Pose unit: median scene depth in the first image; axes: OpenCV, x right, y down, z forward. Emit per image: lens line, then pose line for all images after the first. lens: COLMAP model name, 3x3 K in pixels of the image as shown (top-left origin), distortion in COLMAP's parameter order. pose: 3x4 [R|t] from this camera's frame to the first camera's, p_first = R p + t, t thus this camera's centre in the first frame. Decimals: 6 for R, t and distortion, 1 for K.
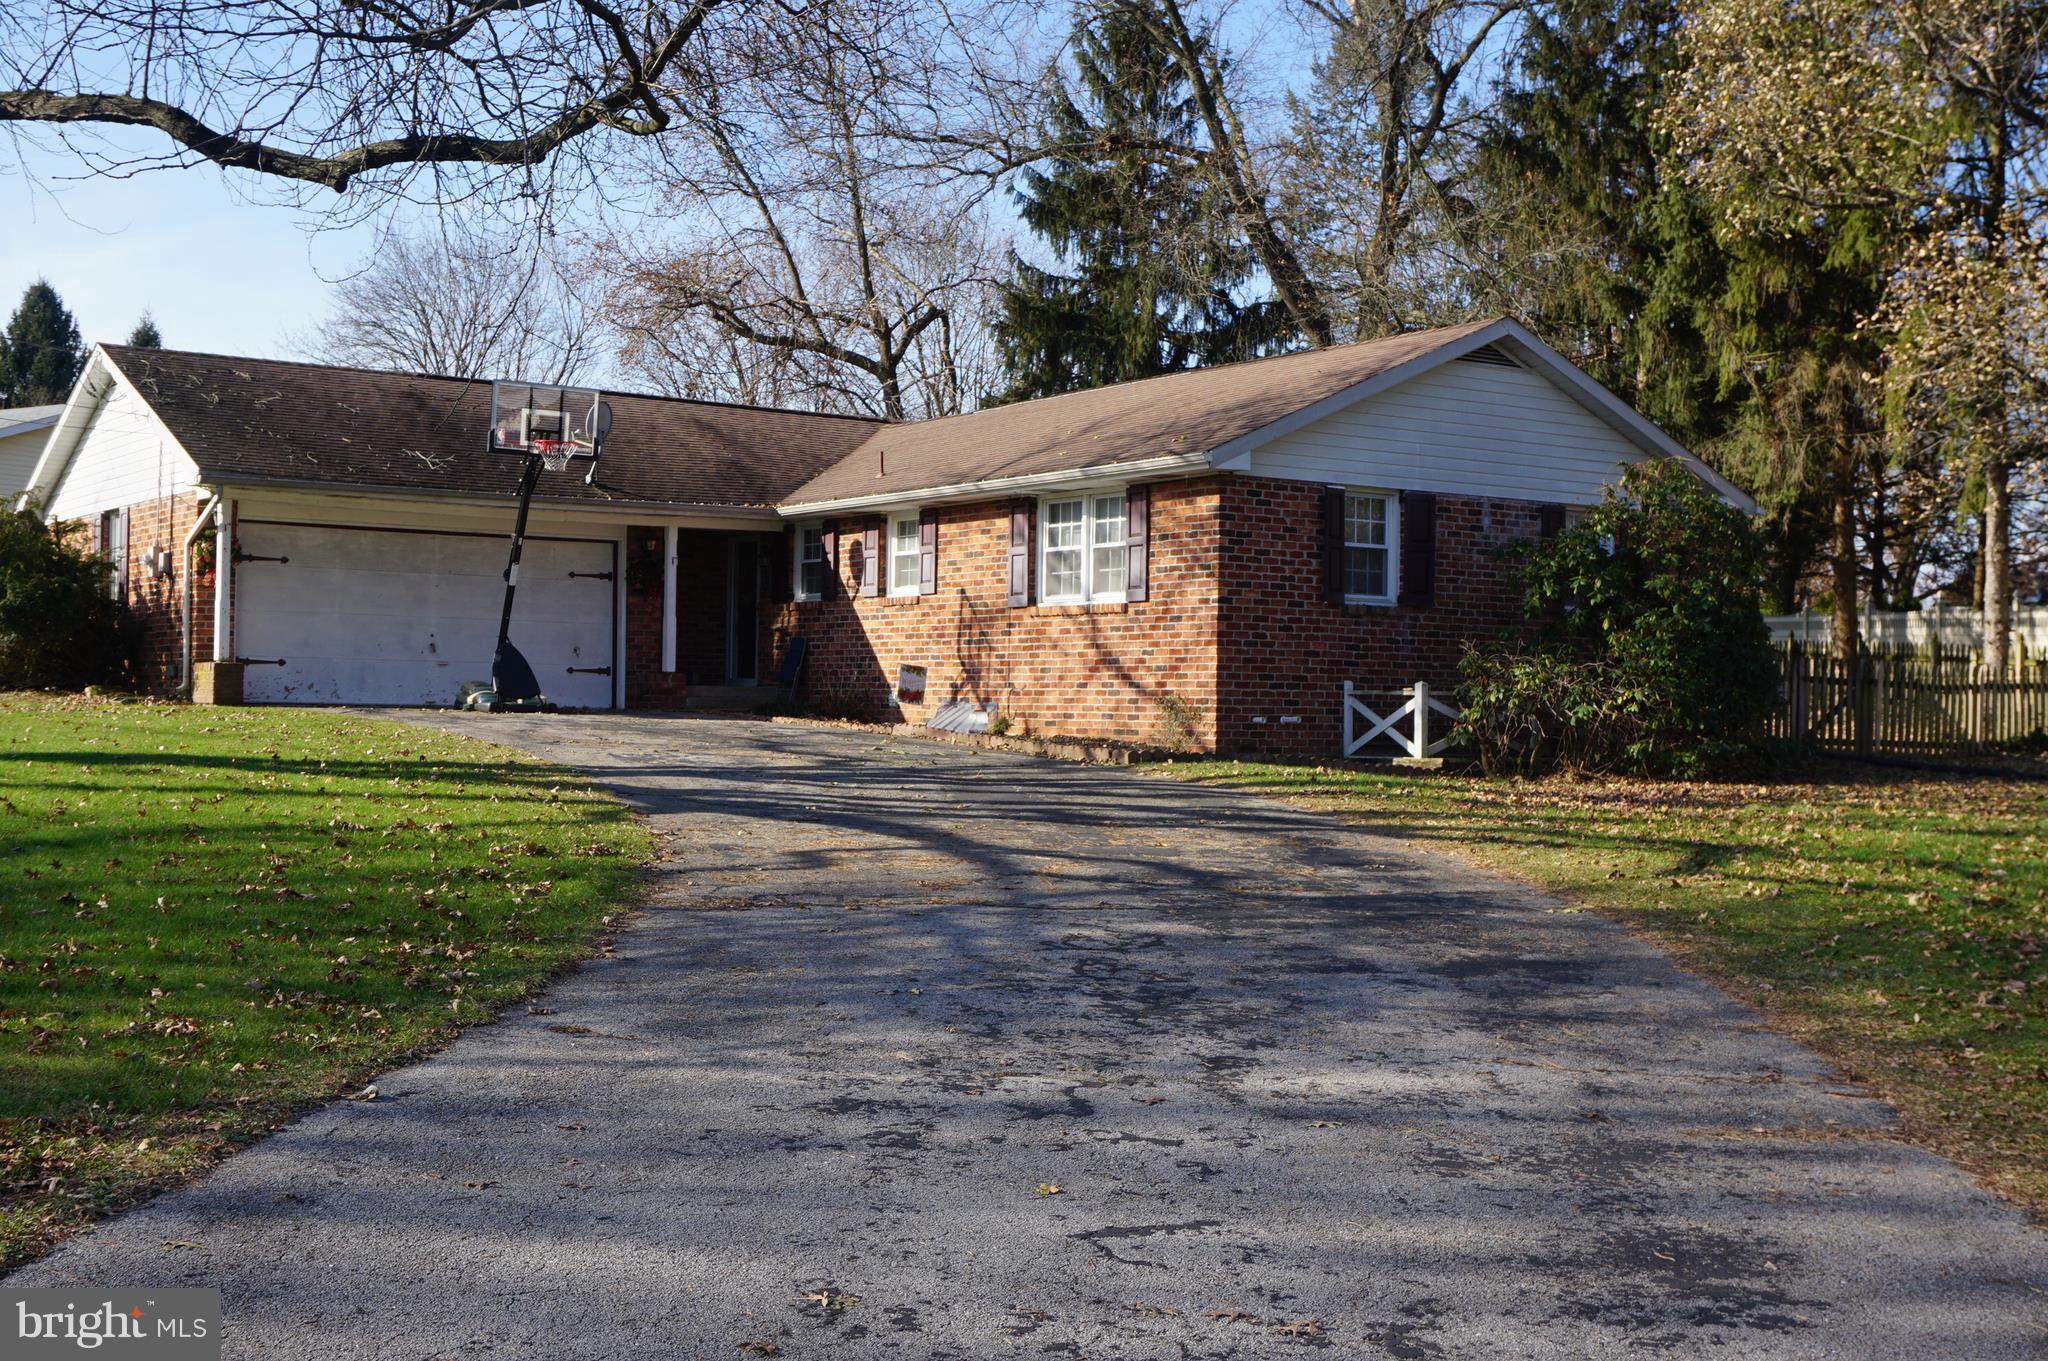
lens RADIAL K [[2419.1, 0, 1028.1], [0, 2419.1, 683.2], [0, 0, 1]] dist [-0.023100, 0.000000]
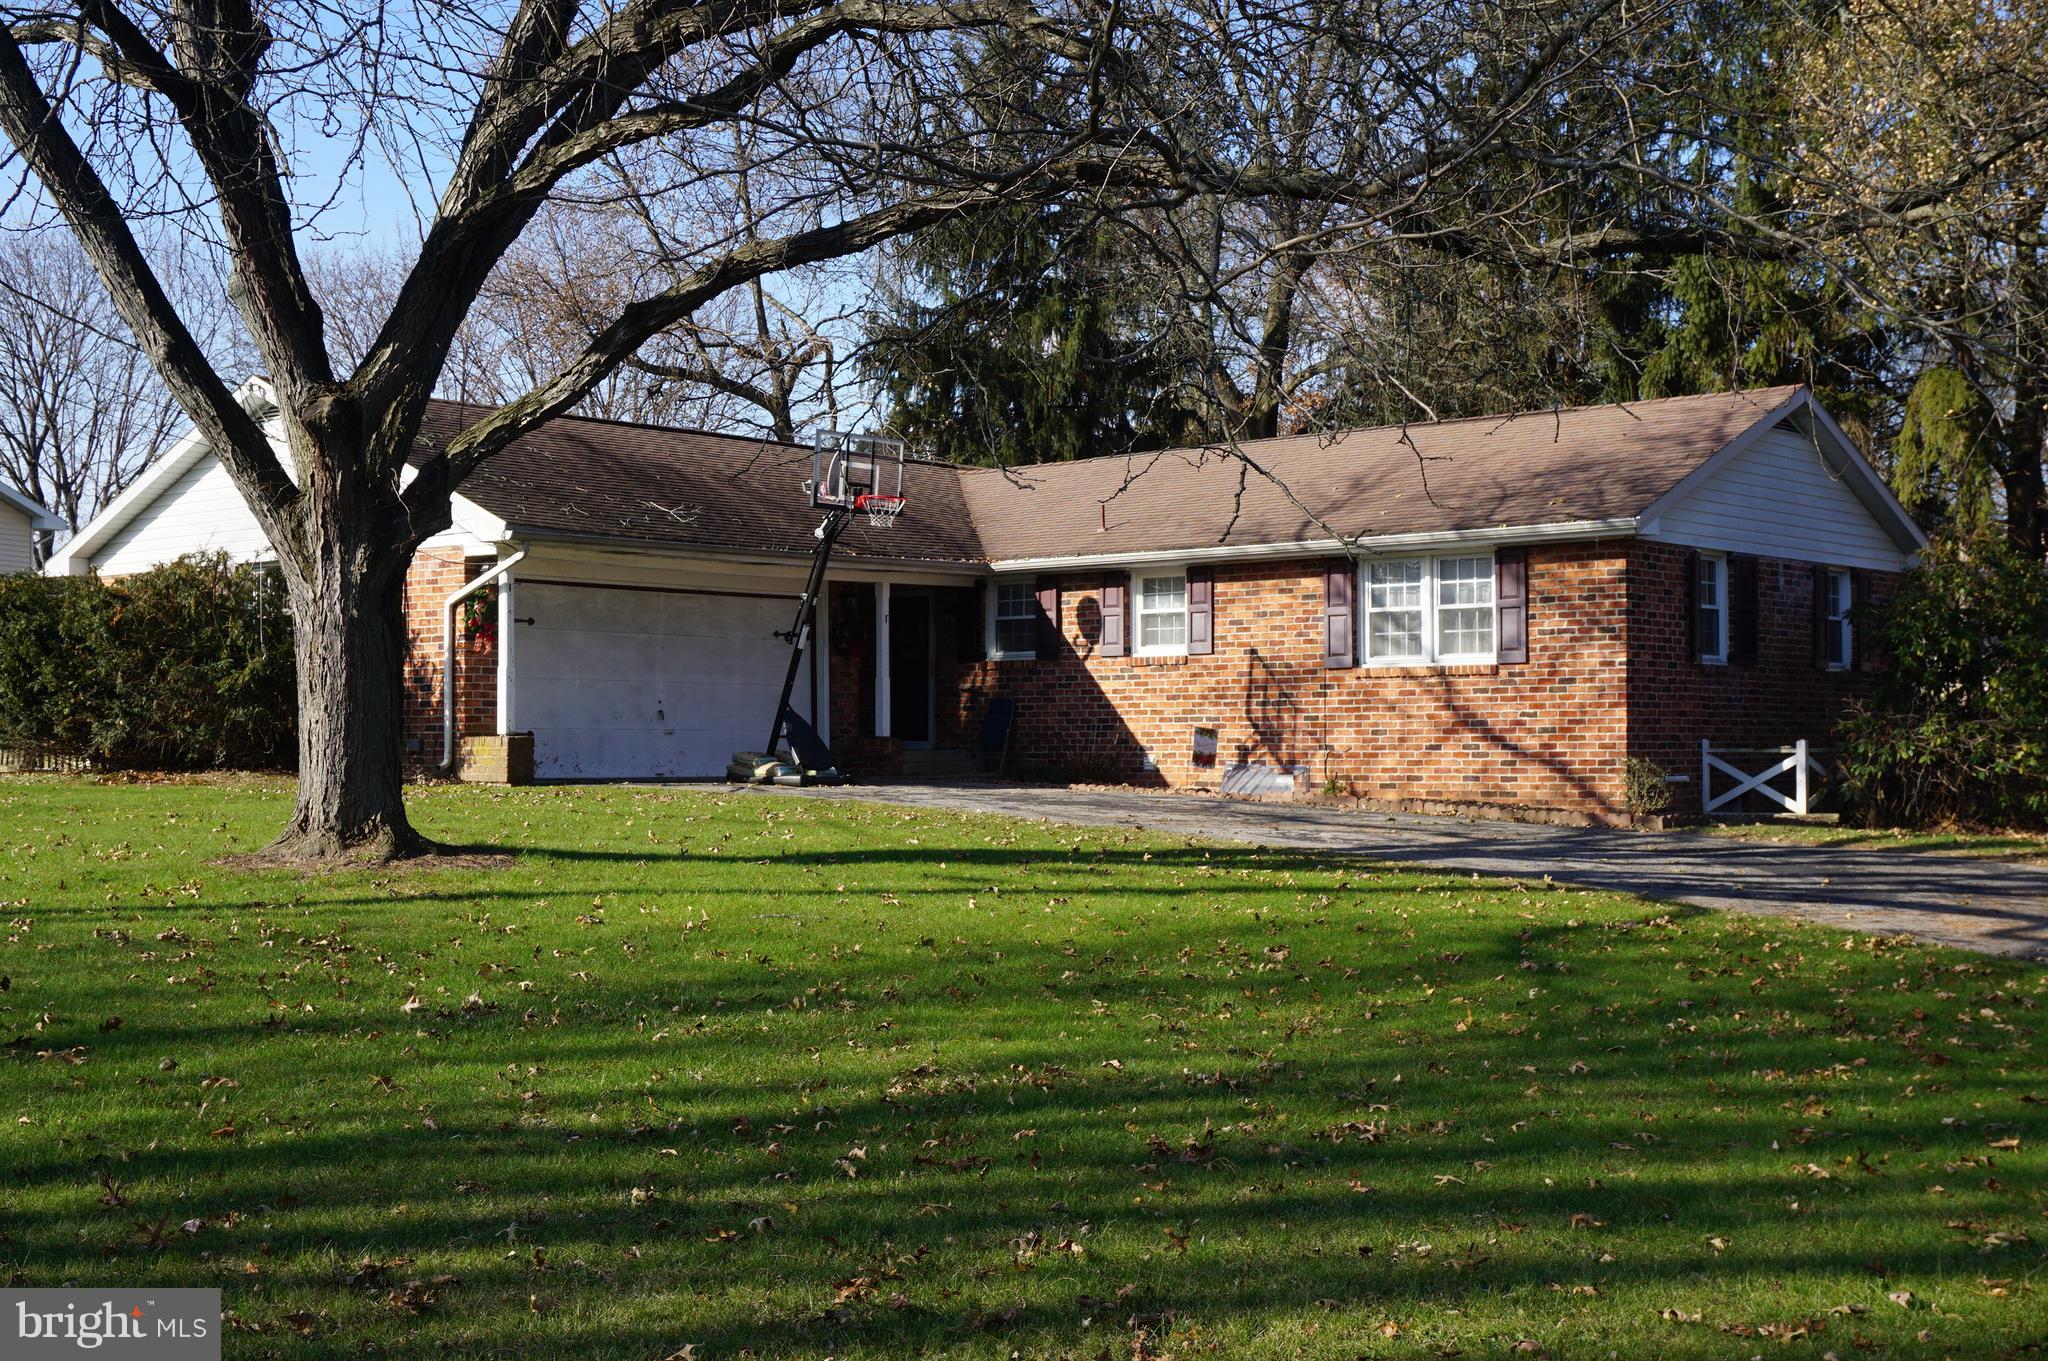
lens RADIAL K [[2525.0, 0, 1019.0], [0, 2525.0, 666.0], [0, 0, 1]] dist [-0.023491, 0.000000]
pose [[0.967134, -0.008549, 0.254123, -0.390428], [0.013504, 0.999751, -0.017757, -0.015776], [-0.253908, 0.020605, 0.967009, 0.038251]]
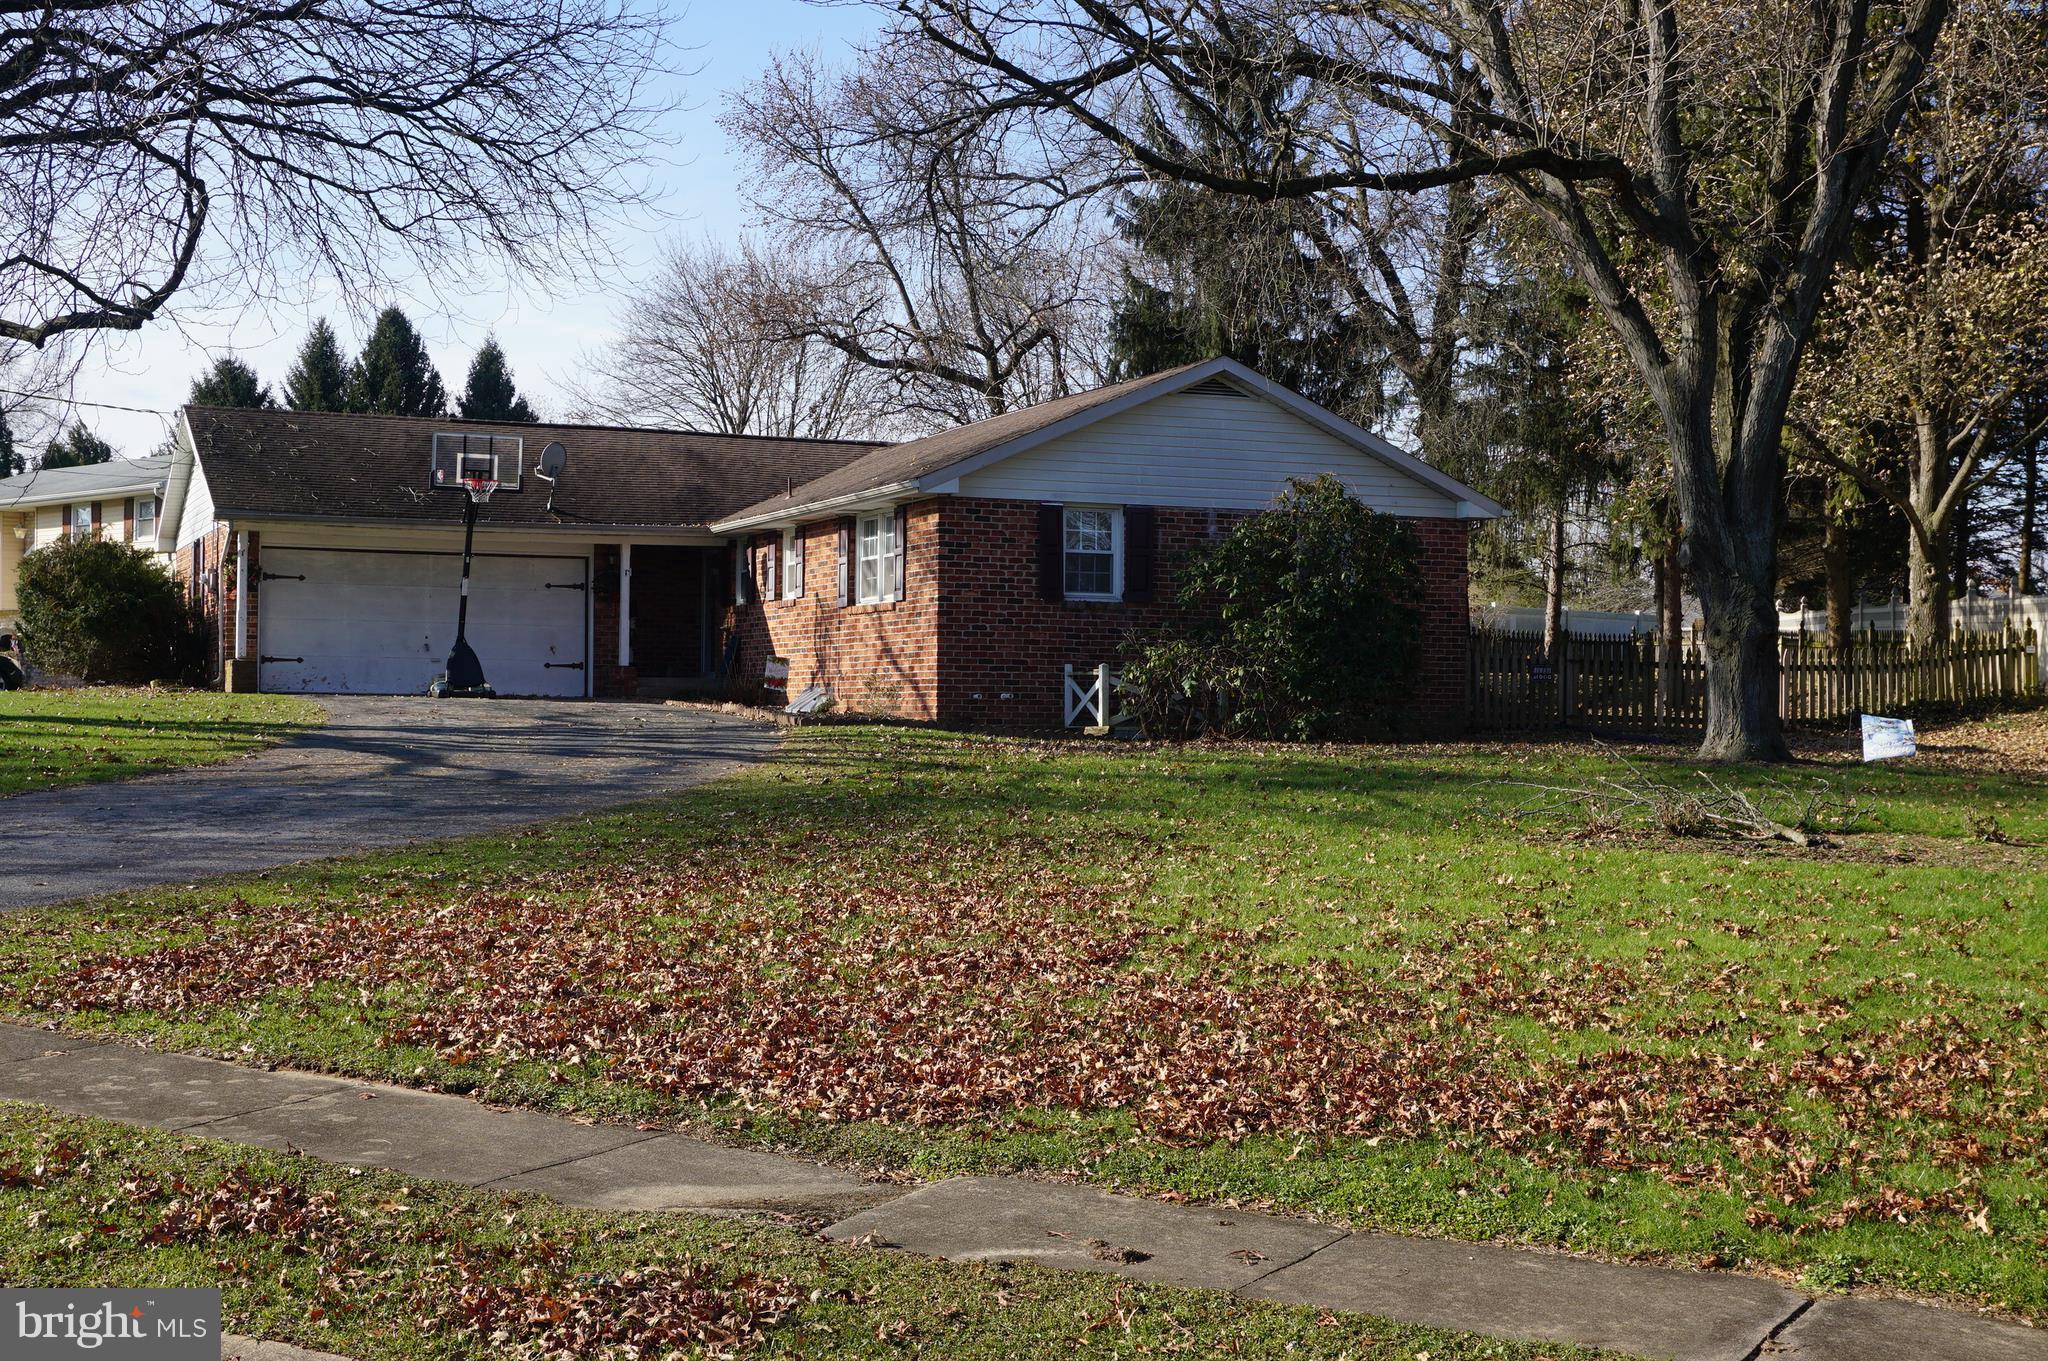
lens RADIAL K [[2730.2, 0, 1024.6], [0, 2730.2, 685.5], [0, 0, 1]] dist [-0.019268, 0.000000]
pose [[0.977405, -0.008111, -0.211220, 0.370545], [0.007064, 0.999959, -0.005710, 0.015933], [0.211258, 0.004089, 0.977422, -0.309727]]
